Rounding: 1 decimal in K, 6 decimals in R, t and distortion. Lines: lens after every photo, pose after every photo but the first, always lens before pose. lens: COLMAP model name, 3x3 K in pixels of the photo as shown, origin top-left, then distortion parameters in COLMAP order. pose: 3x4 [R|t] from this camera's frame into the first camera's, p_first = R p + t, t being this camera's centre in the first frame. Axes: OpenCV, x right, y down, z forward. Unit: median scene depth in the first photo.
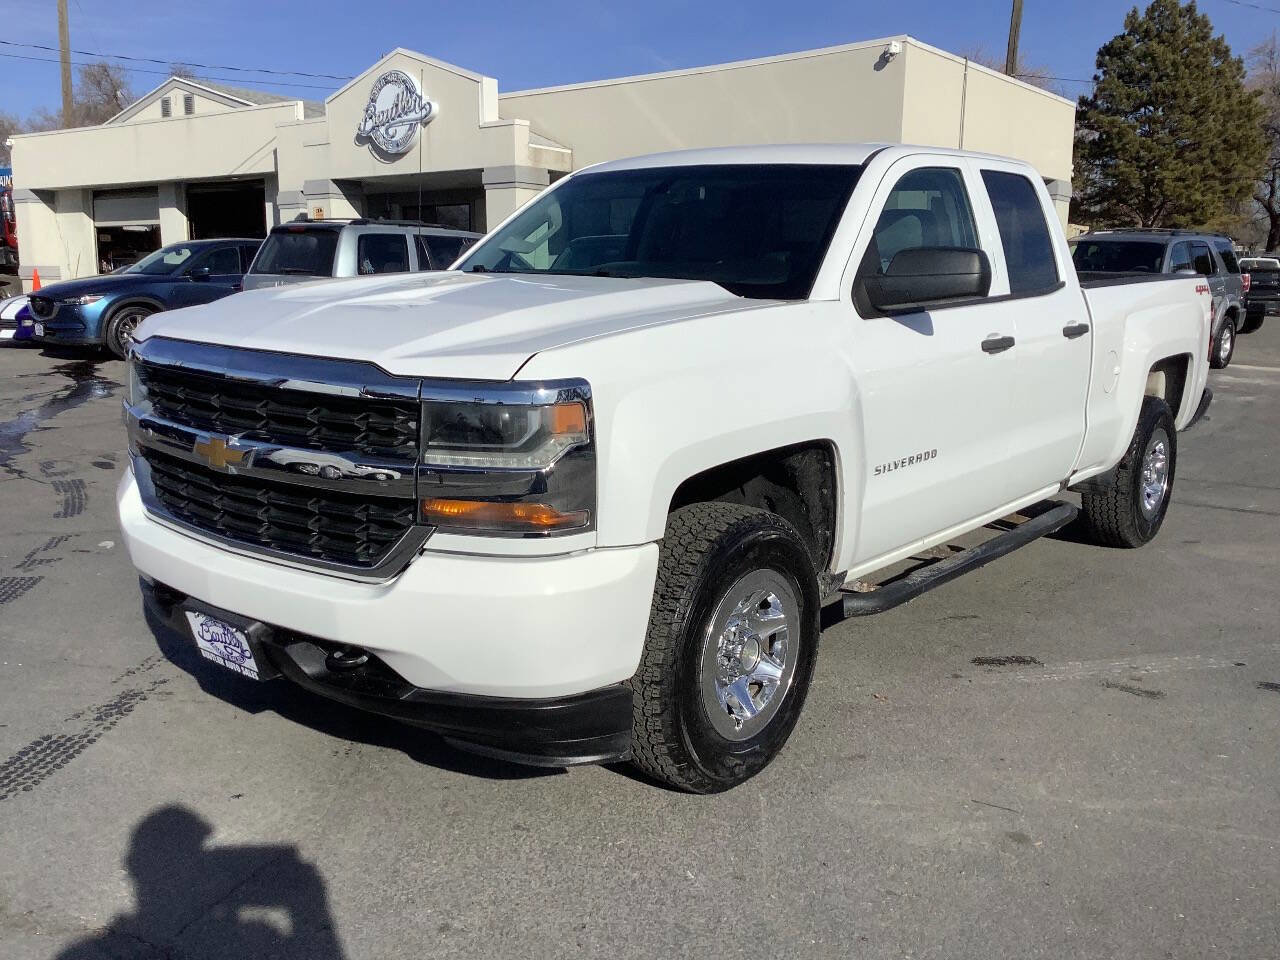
lens RADIAL K [[1141.5, 0, 636.2], [0, 1141.5, 477.4], [0, 0, 1]] dist [0.110781, -0.192970]
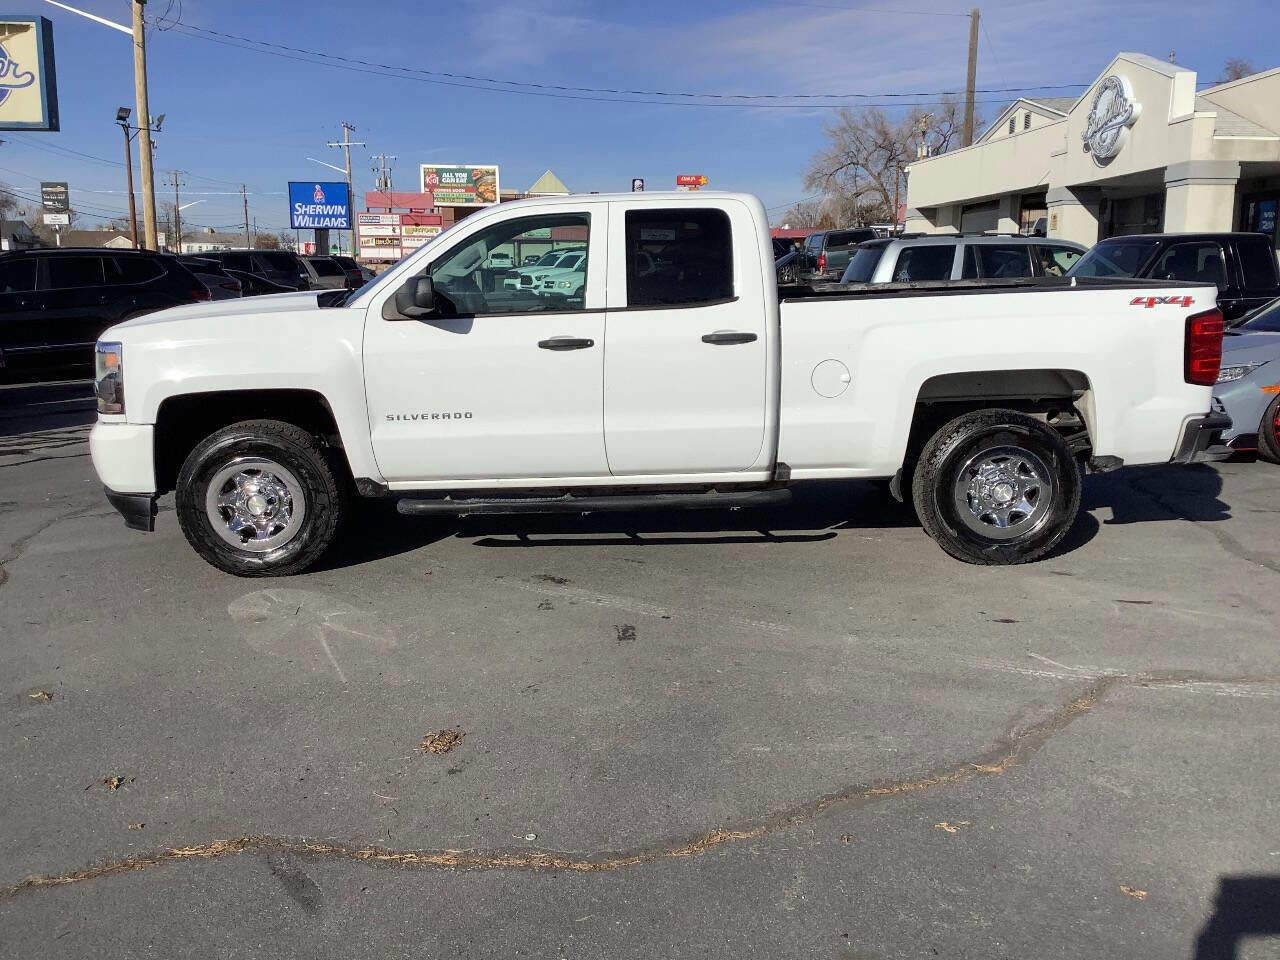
lens RADIAL K [[1141.5, 0, 636.2], [0, 1141.5, 477.4], [0, 0, 1]] dist [0.110781, -0.192970]
pose [[0.653812, 0.120826, -0.746947, 1.511808], [-0.121394, 0.991131, 0.054068, -0.047512], [0.746855, 0.055324, 0.662681, 0.201621]]
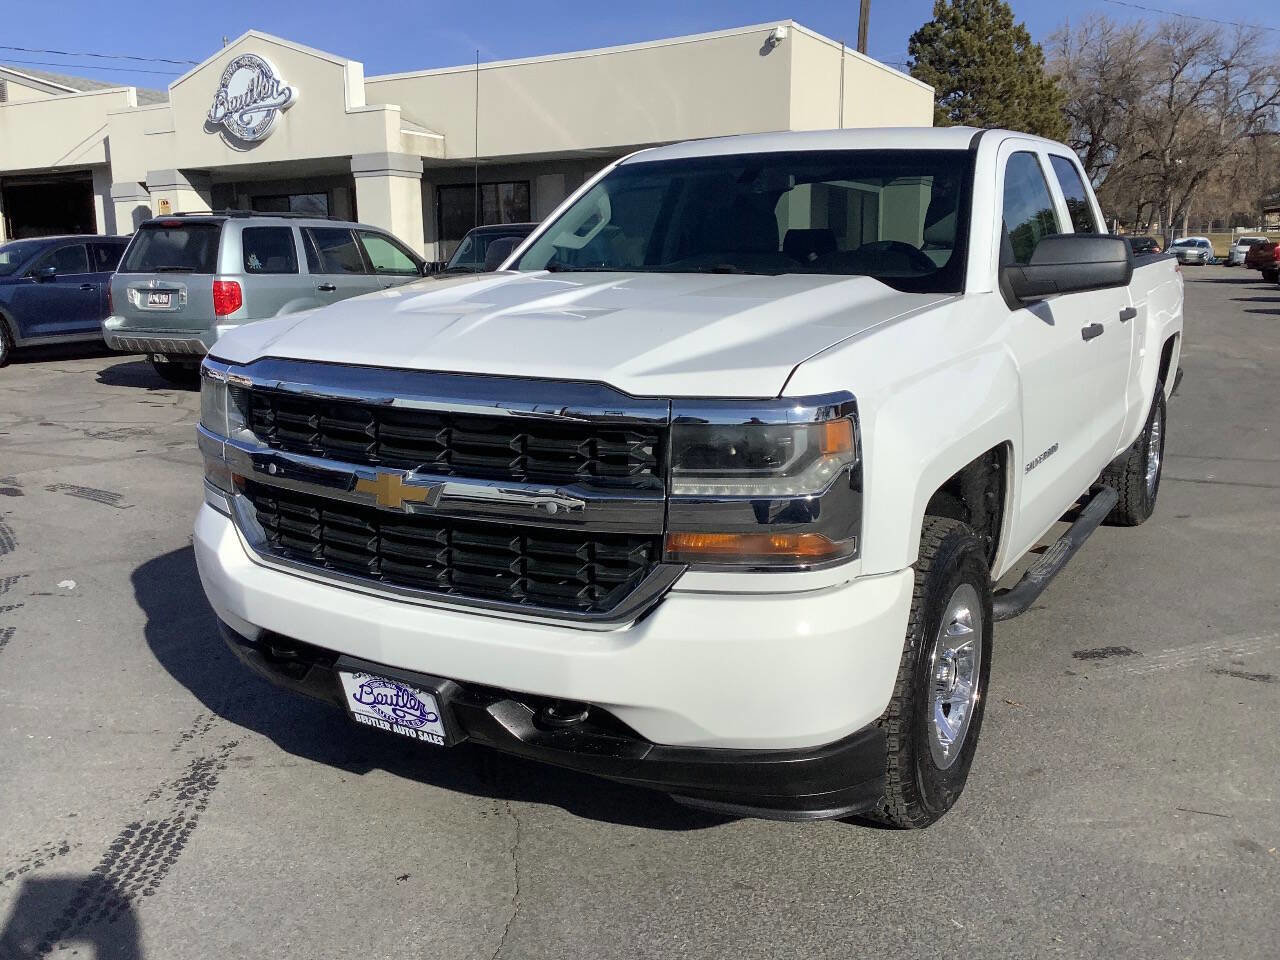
lens RADIAL K [[1150.0, 0, 632.8], [0, 1150.0, 466.9], [0, 0, 1]] dist [0.084440, -0.142307]
pose [[0.988868, -0.047789, 0.140915, -0.231343], [0.047509, 0.998856, 0.005352, -0.026532], [-0.141010, 0.001402, 0.990007, 0.083759]]
